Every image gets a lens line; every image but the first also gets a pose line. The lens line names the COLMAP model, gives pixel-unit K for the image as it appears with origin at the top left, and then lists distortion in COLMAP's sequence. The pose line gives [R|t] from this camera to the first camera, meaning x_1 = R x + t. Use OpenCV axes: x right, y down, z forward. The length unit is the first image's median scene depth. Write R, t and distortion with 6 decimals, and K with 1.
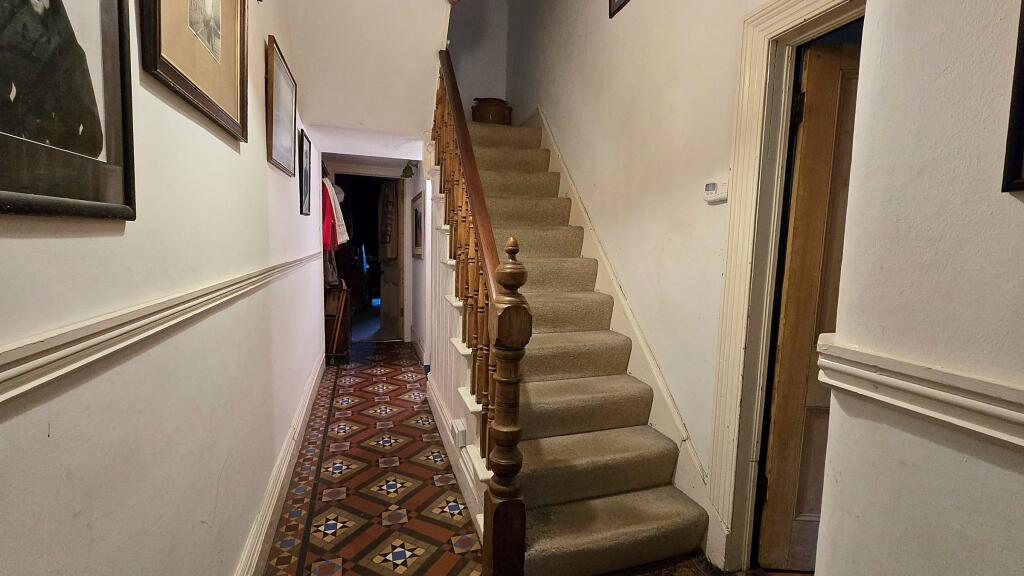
lens RADIAL K [[426.8, 0, 514.0], [0, 426.8, 285.7], [0, 0, 1]] dist [-0.000283, 0.000018]
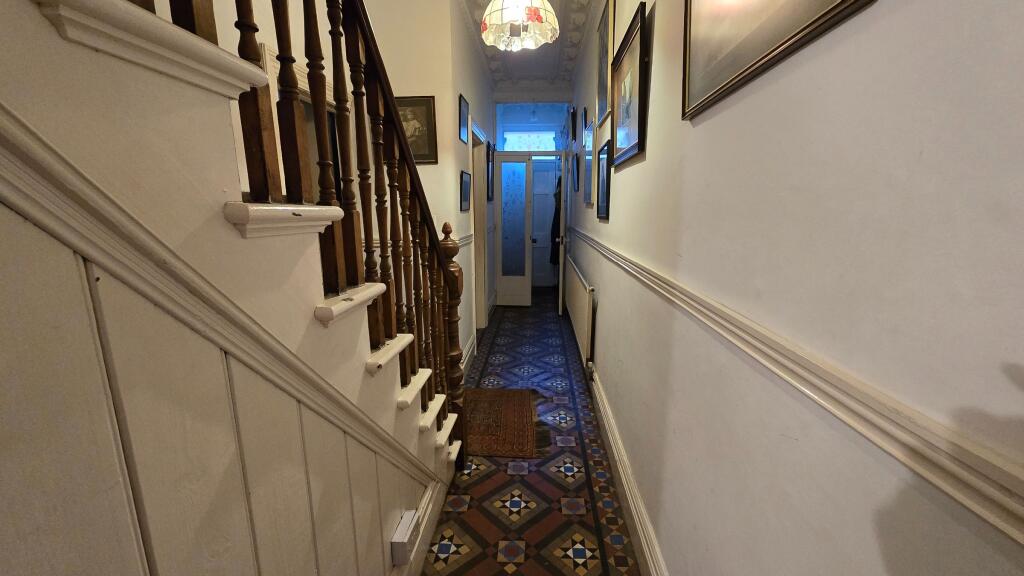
lens RADIAL K [[426.8, 0, 513.8], [0, 426.8, 292.2], [0, 0, 1]] dist [-0.000283, 0.000018]
pose [[-0.923124, -0.079152, 0.376267, -0.606901], [0.032926, 0.958715, 0.282455, -0.224862], [-0.383090, 0.273130, -0.882407, 1.726808]]
